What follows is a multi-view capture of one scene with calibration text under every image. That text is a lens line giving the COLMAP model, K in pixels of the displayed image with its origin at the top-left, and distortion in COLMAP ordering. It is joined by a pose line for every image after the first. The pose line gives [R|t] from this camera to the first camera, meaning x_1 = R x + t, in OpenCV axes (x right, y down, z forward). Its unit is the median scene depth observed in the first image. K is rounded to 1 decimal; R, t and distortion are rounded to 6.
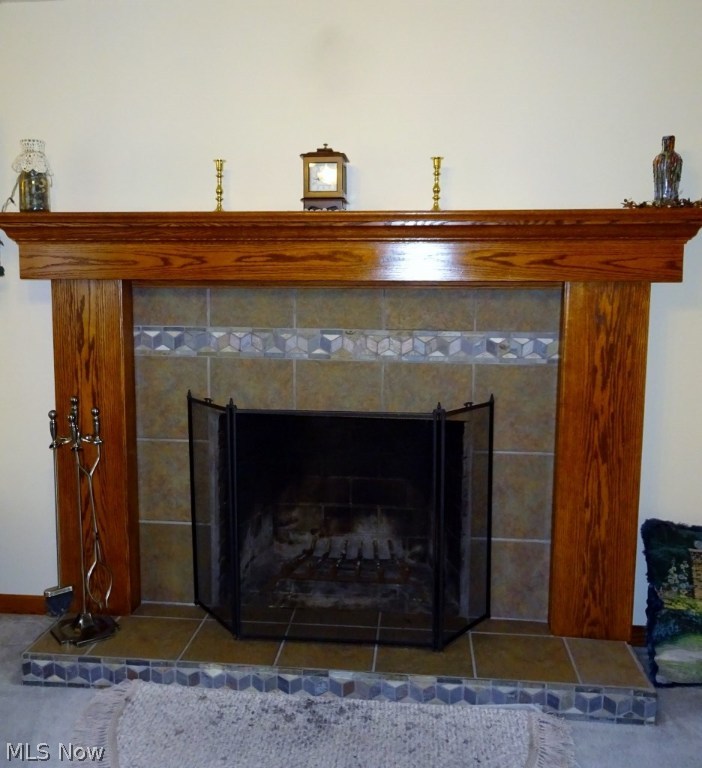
lens RADIAL K [[871.1, 0, 349.5], [0, 871.1, 365.7], [0, 0, 1]] dist [0.000803, -0.021464]
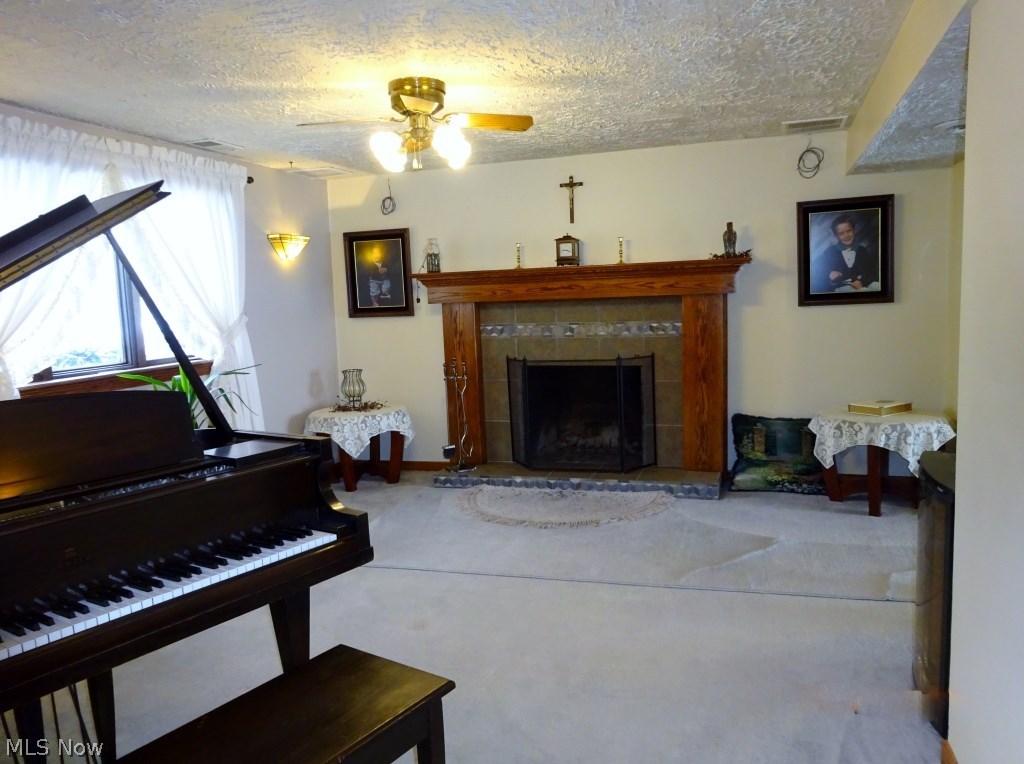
lens RADIAL K [[785.0, 0, 512.0], [0, 785.0, 382.0], [0, 0, 1]] dist [-0.005000, -0.000581]
pose [[0.977087, -0.017868, -0.212088, 0.231909], [0.020327, 0.999749, 0.009419, 0.079909], [0.211866, -0.013514, 0.977205, -0.855992]]
